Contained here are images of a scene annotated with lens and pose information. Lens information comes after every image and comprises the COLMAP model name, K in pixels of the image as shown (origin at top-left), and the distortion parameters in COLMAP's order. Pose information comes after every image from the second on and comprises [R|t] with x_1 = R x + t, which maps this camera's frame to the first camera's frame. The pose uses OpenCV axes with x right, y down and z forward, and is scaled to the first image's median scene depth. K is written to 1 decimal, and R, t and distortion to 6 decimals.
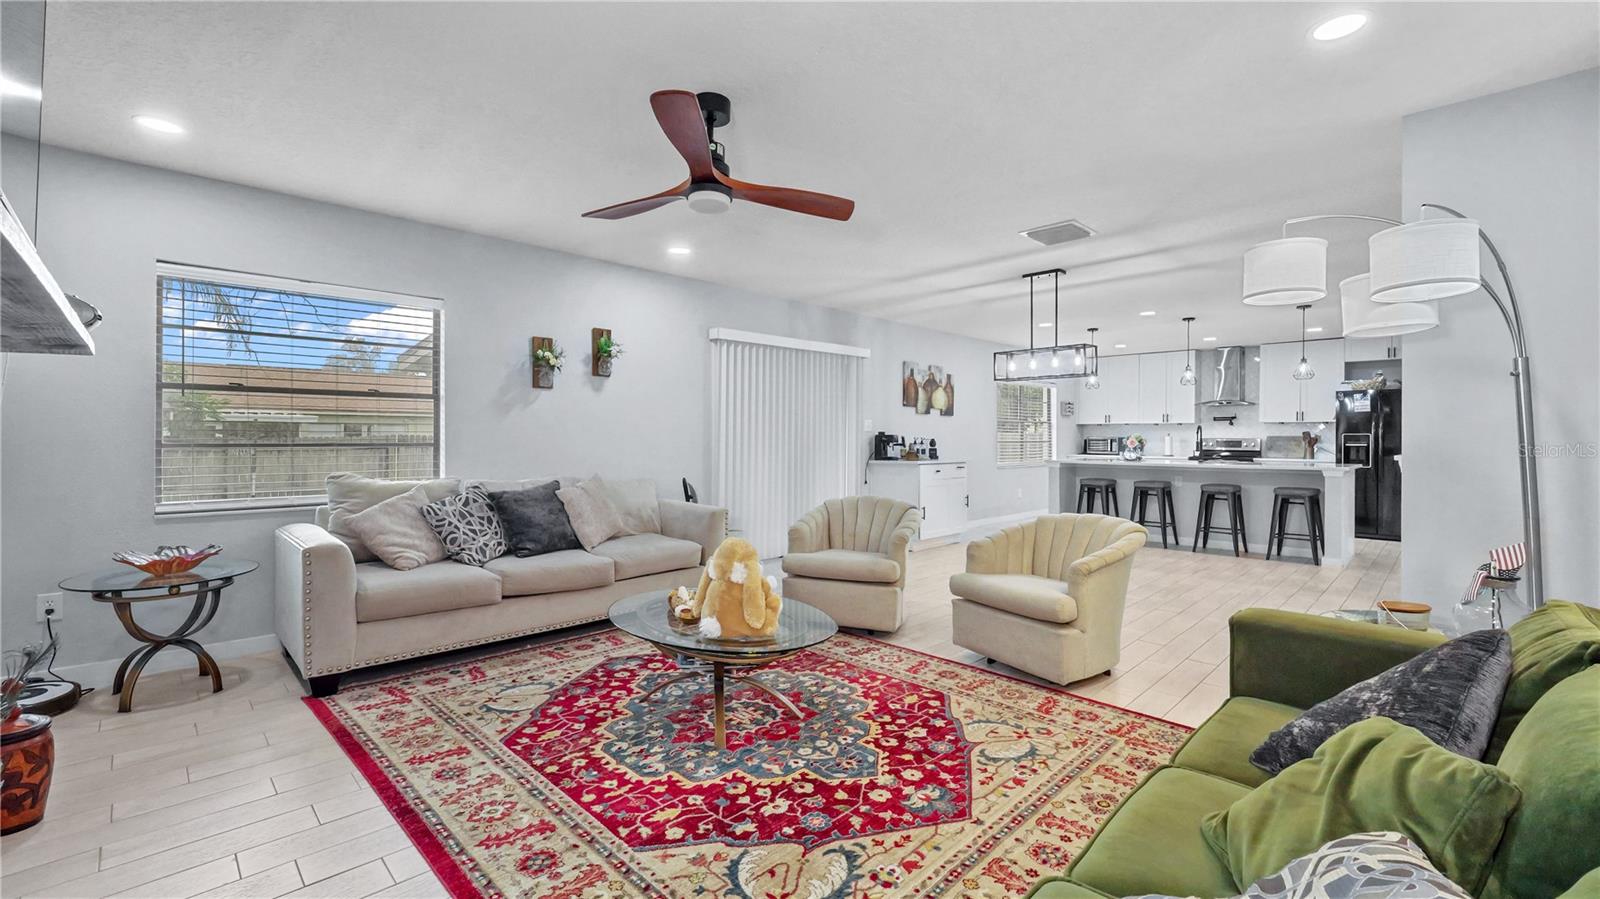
lens RADIAL K [[665.3, 0, 798.3], [0, 665.3, 440.4], [0, 0, 1]] dist [-0.016289, 0.005754]
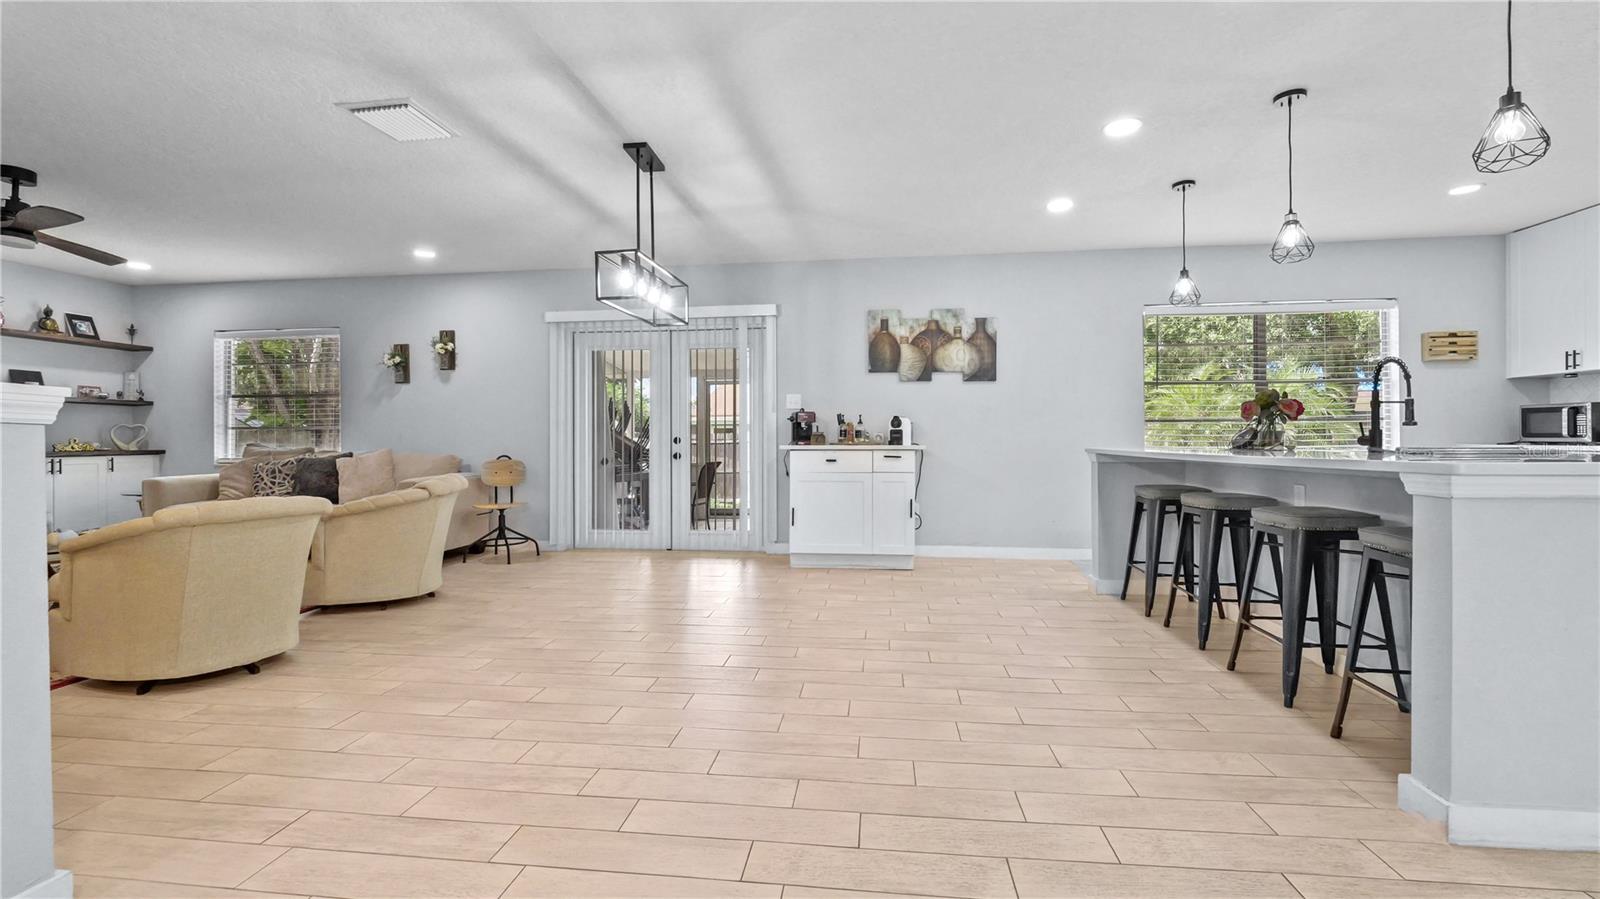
lens RADIAL K [[665.3, 0, 798.3], [0, 665.3, 440.4], [0, 0, 1]] dist [-0.016289, 0.005754]
pose [[0.625218, -0.006121, -0.780426, 0.669101], [0.004720, 0.999981, -0.004062, 0.025461], [0.780436, -0.001144, 0.625234, 0.476385]]
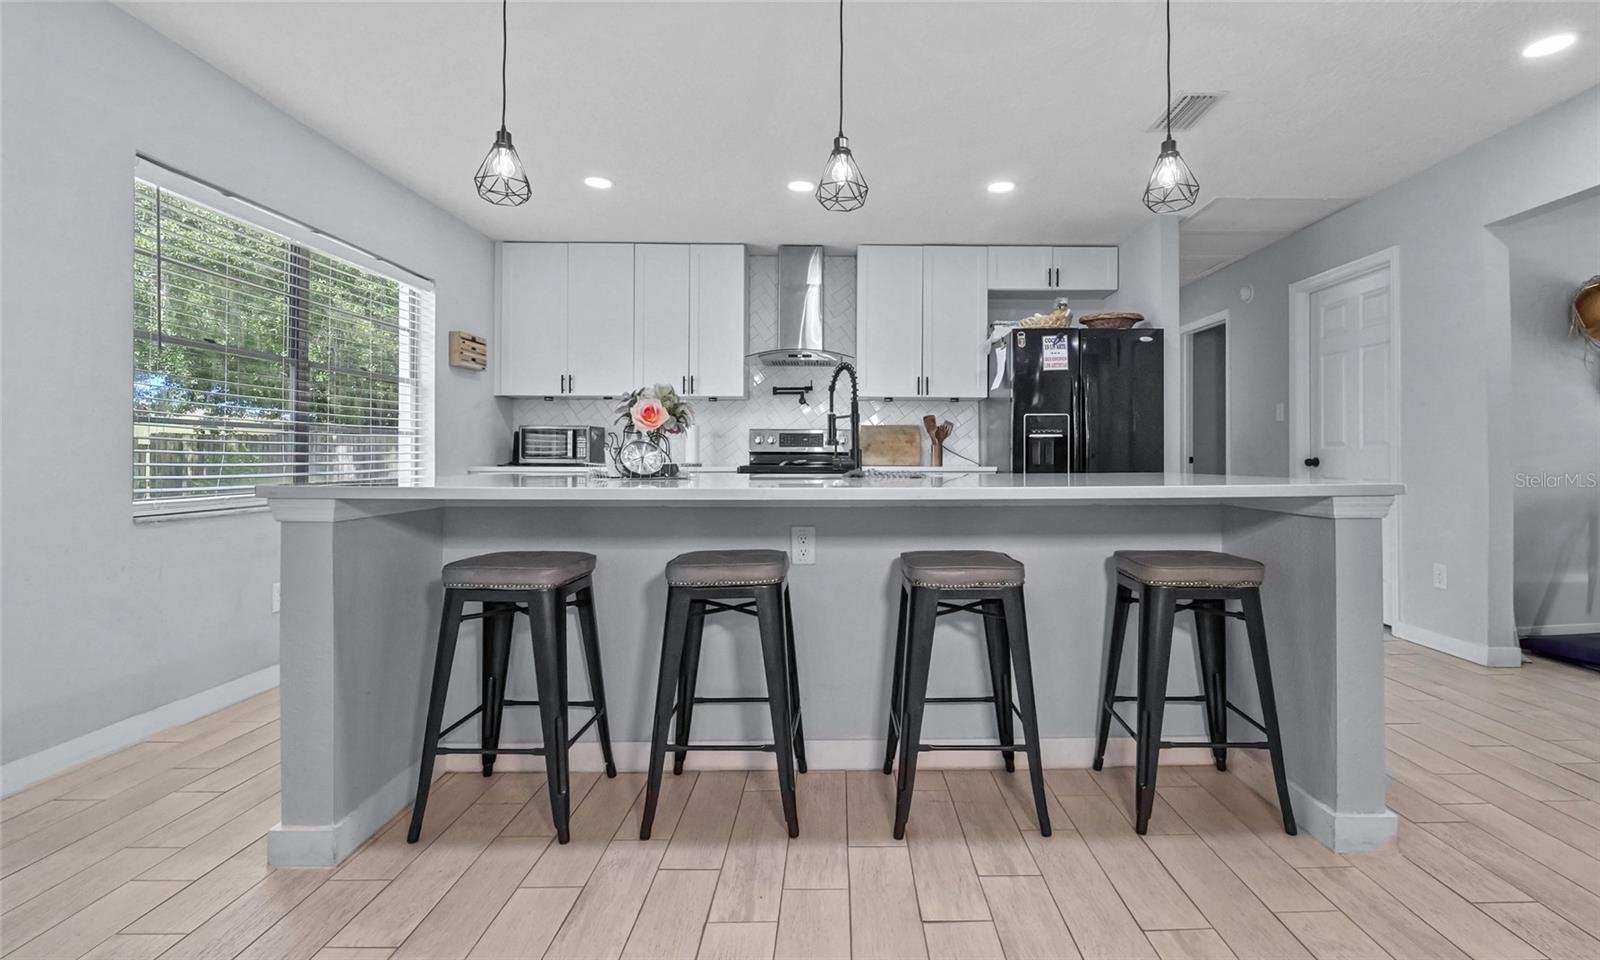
lens RADIAL K [[723.9, 0, 859.9], [0, 723.9, 451.7], [0, 0, 1]] dist [-0.001731, -0.000209]
pose [[0.680984, 0.002029, 0.732295, 0.342591], [0.005087, 0.999959, -0.007501, 0.023020], [-0.732280, 0.008833, 0.680946, 0.733642]]
